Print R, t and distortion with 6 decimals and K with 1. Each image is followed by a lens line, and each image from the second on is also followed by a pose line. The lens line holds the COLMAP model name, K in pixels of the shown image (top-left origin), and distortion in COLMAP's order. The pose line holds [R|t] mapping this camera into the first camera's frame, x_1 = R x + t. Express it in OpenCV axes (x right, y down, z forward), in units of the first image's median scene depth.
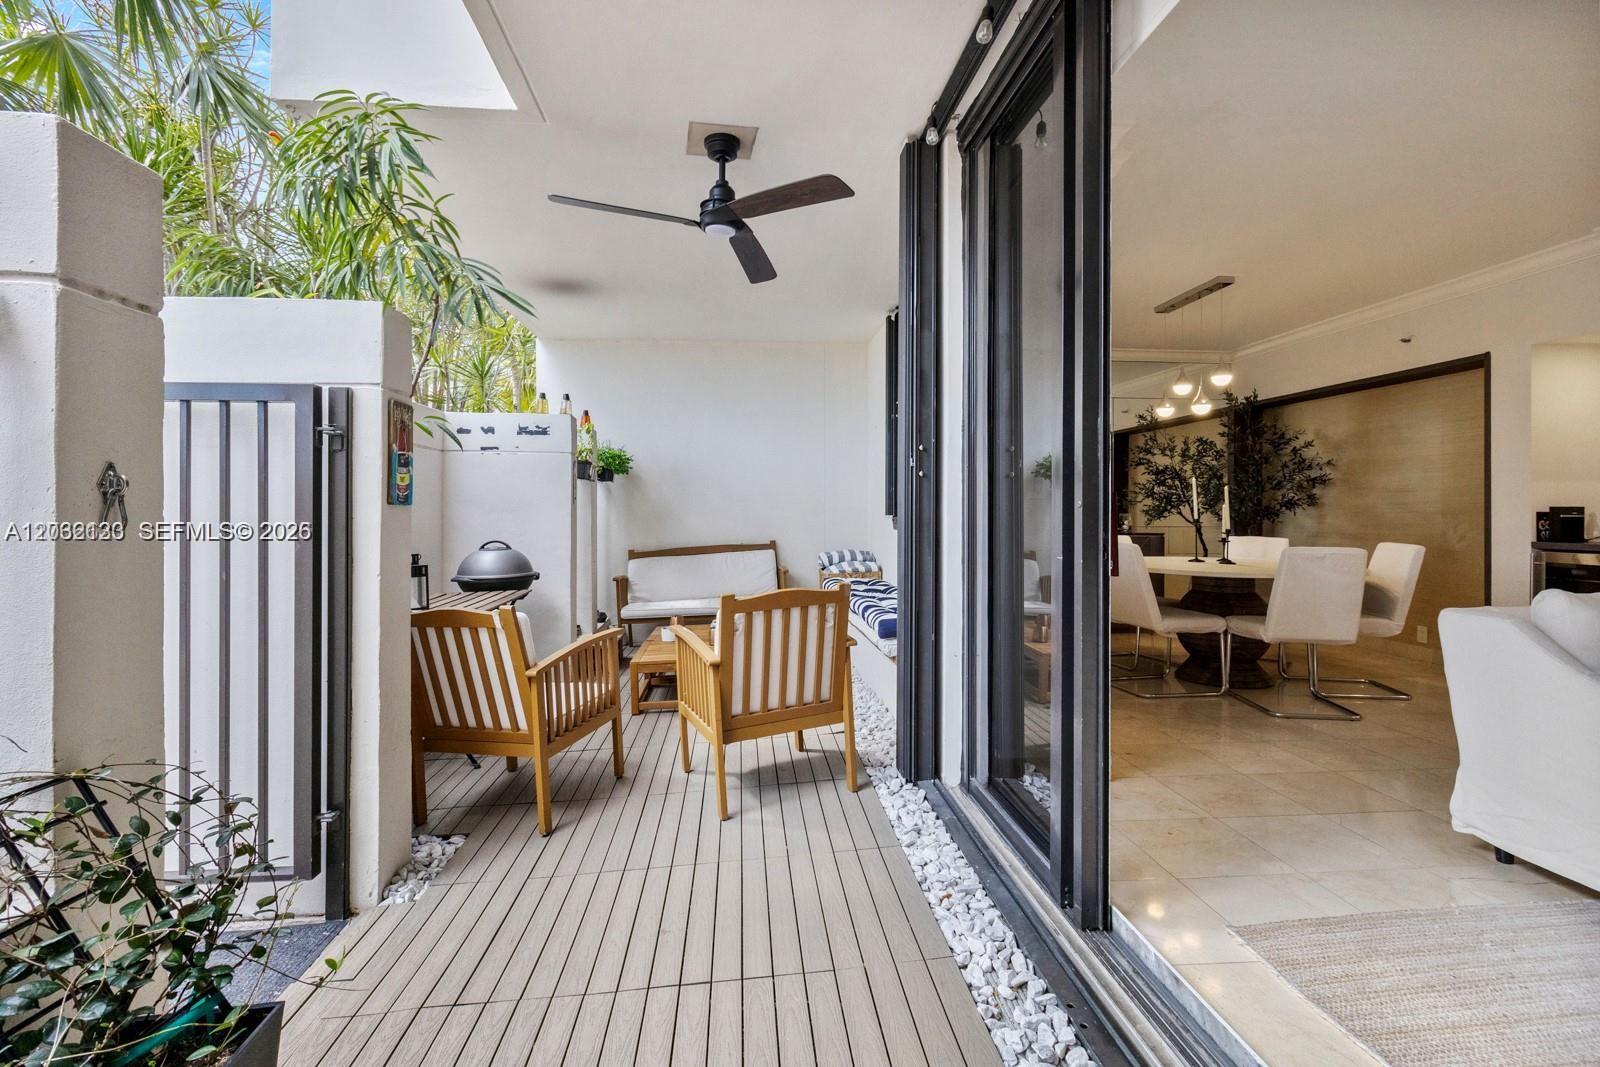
lens RADIAL K [[738.7, 0, 797.3], [0, 738.7, 506.5], [0, 0, 1]] dist [0.002088, -0.000005]
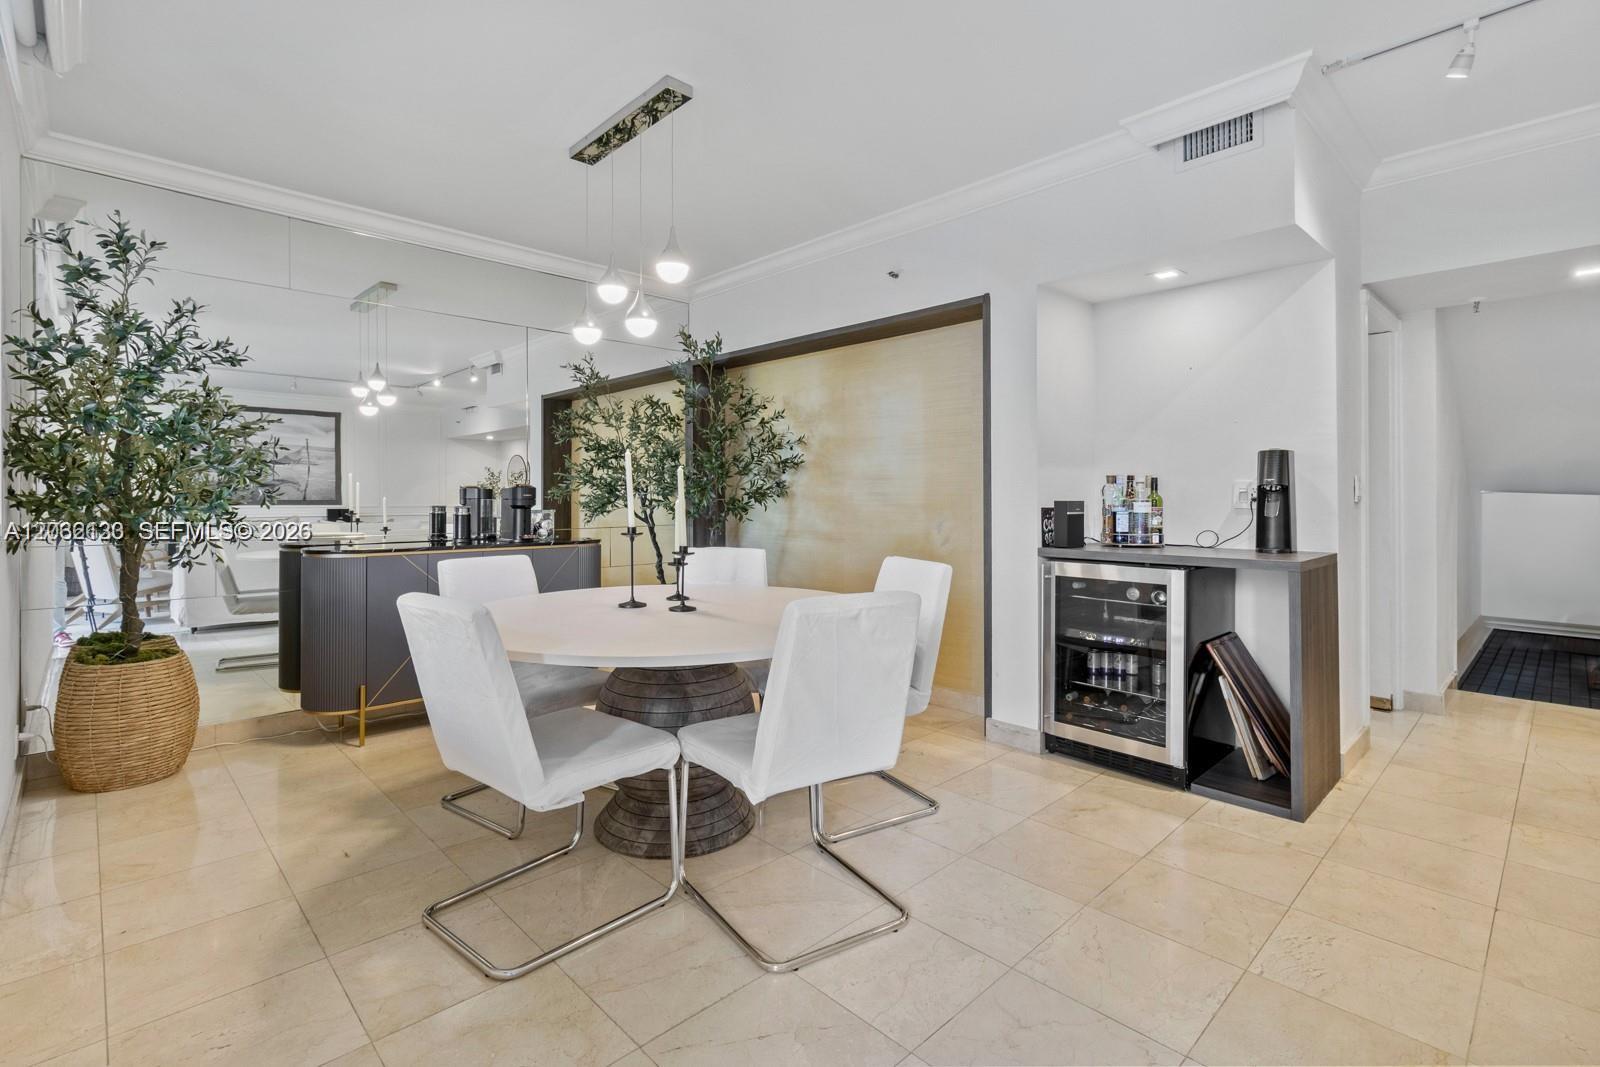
lens RADIAL K [[738.7, 0, 797.3], [0, 738.7, 506.5], [0, 0, 1]] dist [0.002088, -0.000005]
pose [[0.781773, -0.013683, 0.623414, 0.235700], [0.000316, 0.999768, 0.021548, -0.007178], [-0.623564, -0.016649, 0.781595, 0.398205]]
